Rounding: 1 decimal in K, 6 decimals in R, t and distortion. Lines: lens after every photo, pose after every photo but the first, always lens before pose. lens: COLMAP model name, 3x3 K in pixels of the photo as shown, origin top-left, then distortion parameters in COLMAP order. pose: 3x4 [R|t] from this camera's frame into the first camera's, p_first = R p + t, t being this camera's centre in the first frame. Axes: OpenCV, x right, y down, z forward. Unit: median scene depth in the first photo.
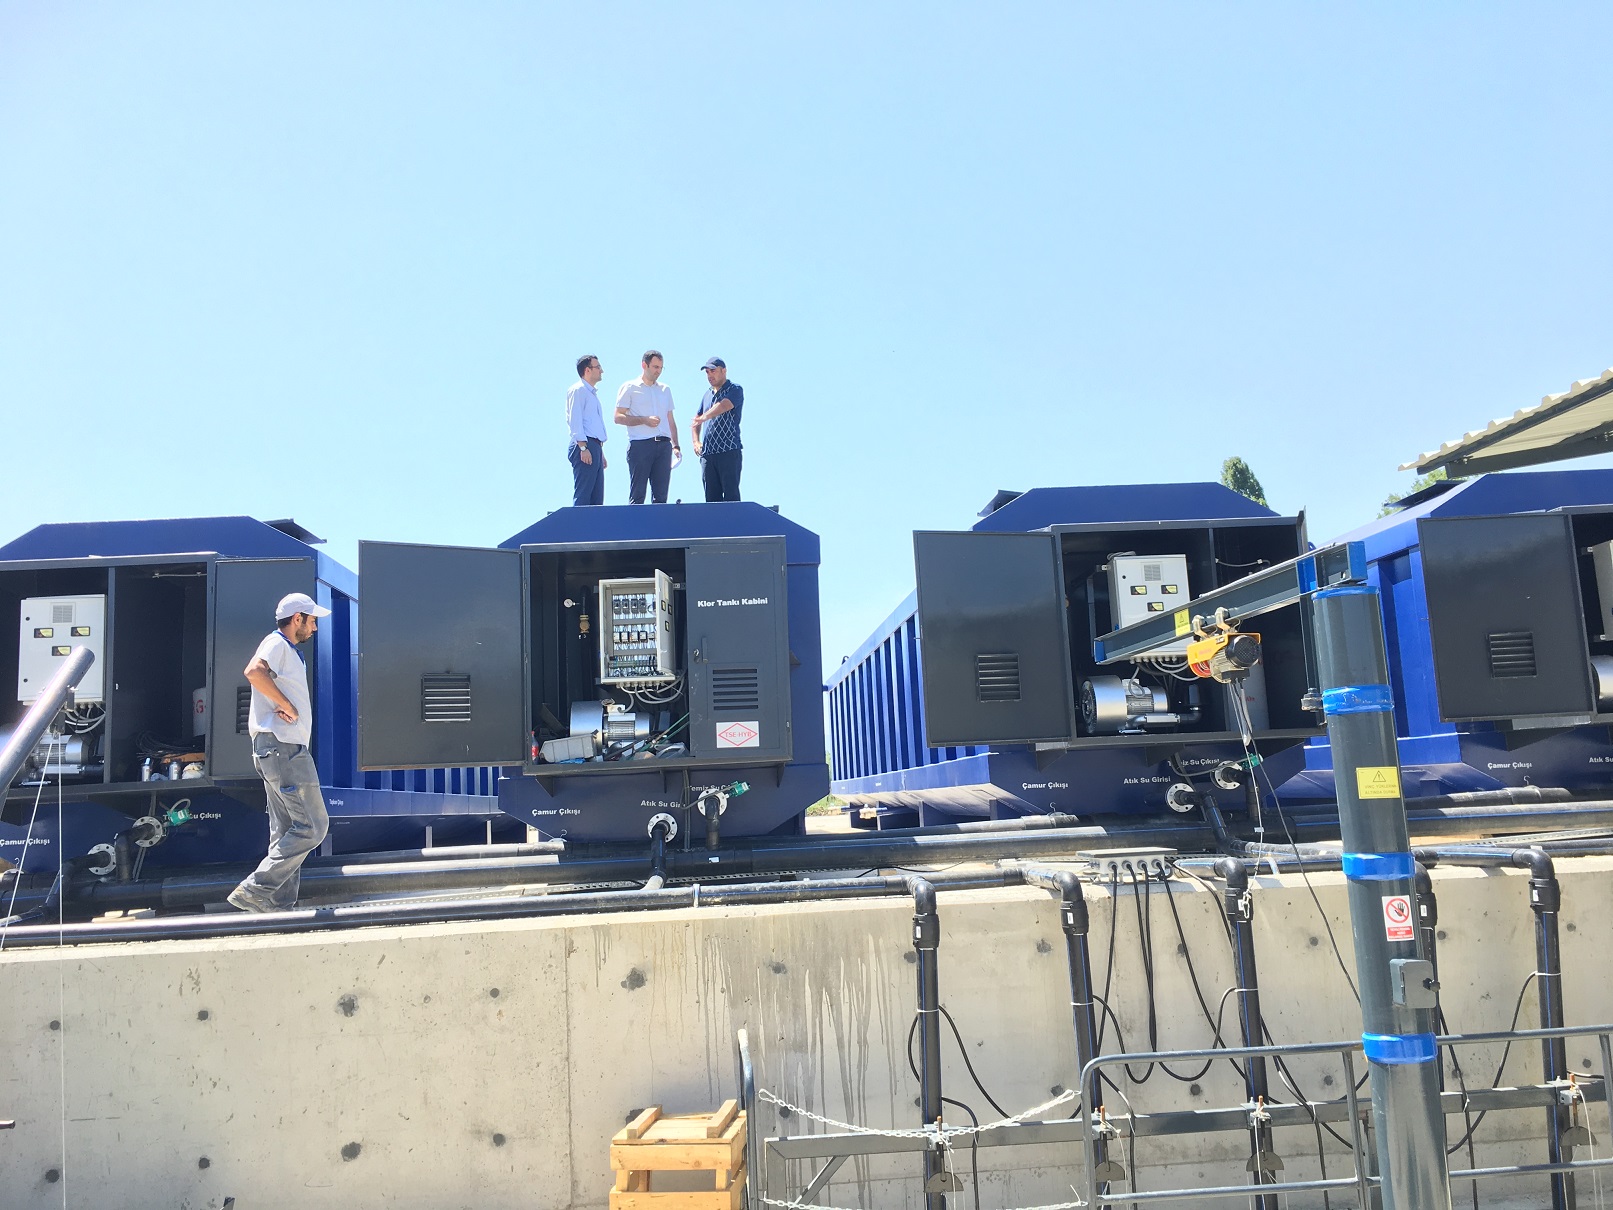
lens RADIAL K [[1366.6, 0, 806.5], [0, 1366.6, 605.0], [0, 0, 1]] dist [0.080182, -0.098356]
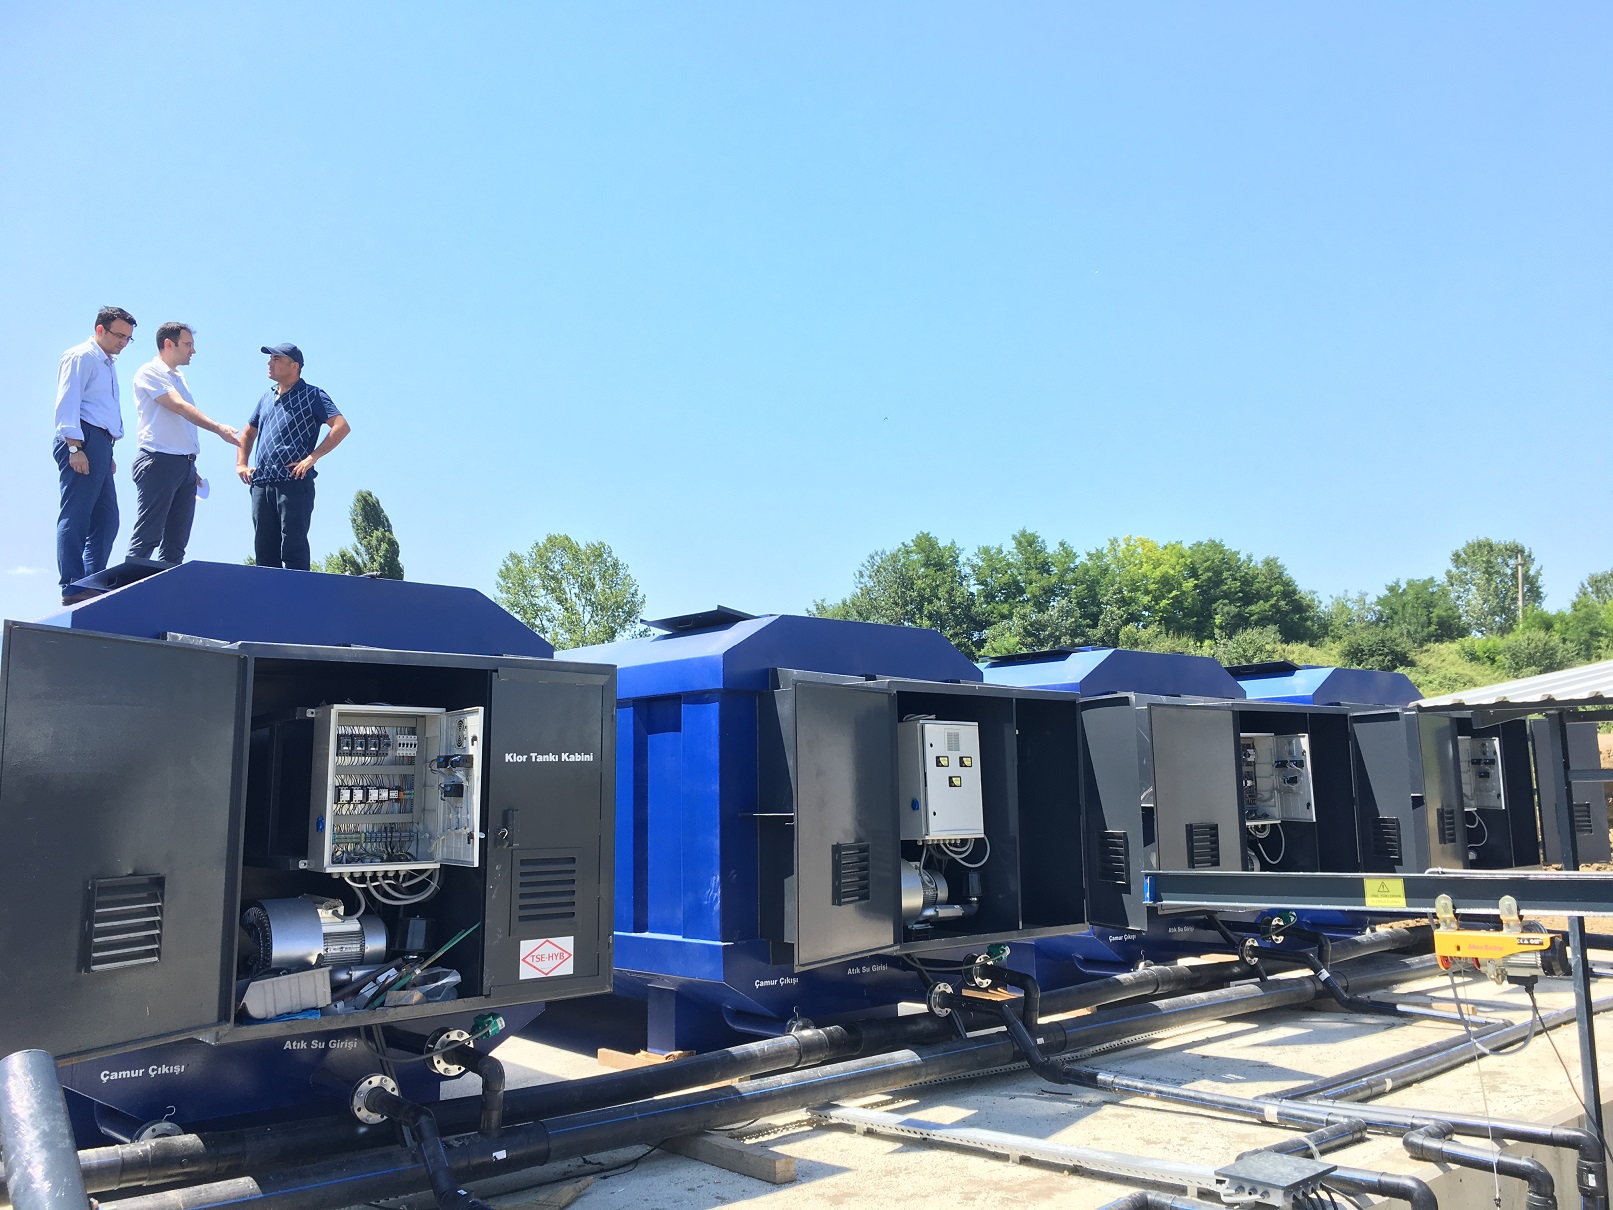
lens RADIAL K [[1362.7, 0, 806.5], [0, 1362.7, 605.0], [0, 0, 1]] dist [0.074122, -0.088197]
pose [[0.796745, 0.121772, 0.591919, -0.355752], [-0.105117, 0.992482, -0.062686, -0.046818], [-0.595103, -0.012276, 0.803556, 0.368940]]
